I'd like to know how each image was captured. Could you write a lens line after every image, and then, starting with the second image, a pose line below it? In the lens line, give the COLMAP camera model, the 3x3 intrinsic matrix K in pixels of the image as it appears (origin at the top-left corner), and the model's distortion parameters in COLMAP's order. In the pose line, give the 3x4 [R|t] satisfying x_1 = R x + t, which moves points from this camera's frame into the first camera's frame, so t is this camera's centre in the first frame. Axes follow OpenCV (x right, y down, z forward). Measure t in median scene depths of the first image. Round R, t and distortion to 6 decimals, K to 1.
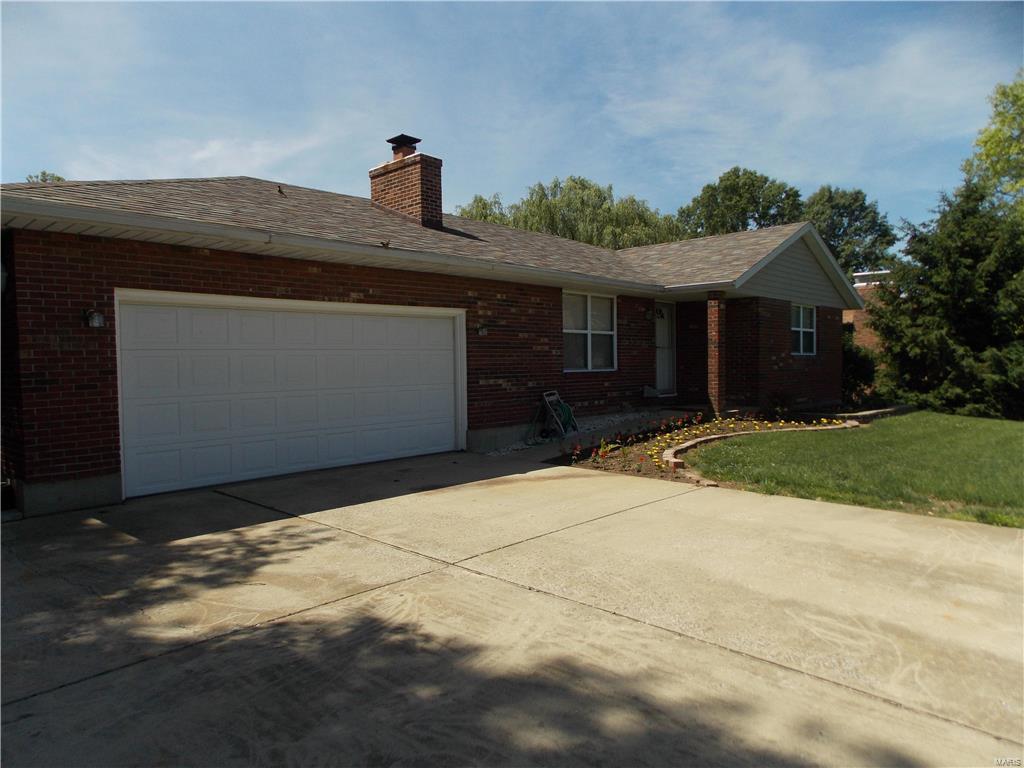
lens RADIAL K [[672.1, 0, 512.2], [0, 672.1, 375.4], [0, 0, 1]] dist [0.004361, 0.002301]
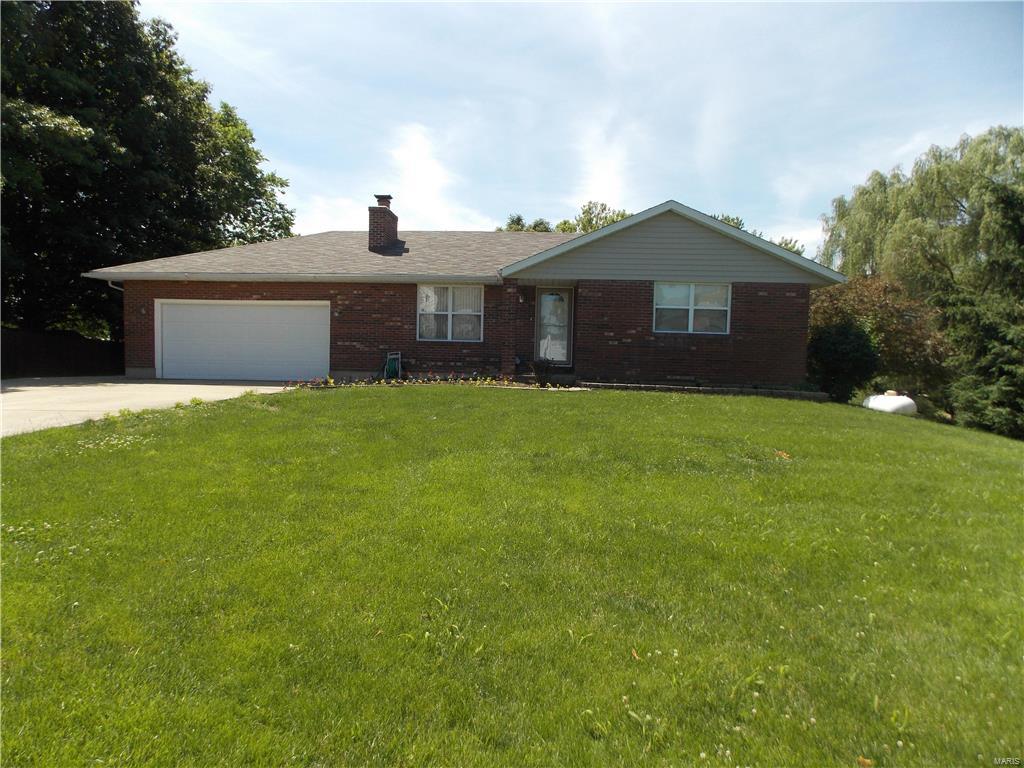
lens RADIAL K [[672.1, 0, 512.2], [0, 672.1, 375.4], [0, 0, 1]] dist [0.004361, 0.002301]
pose [[0.645730, 0.046006, -0.762179, 1.486771], [-0.044146, 0.998763, 0.022885, 0.031858], [0.762289, 0.018870, 0.646962, 0.225708]]
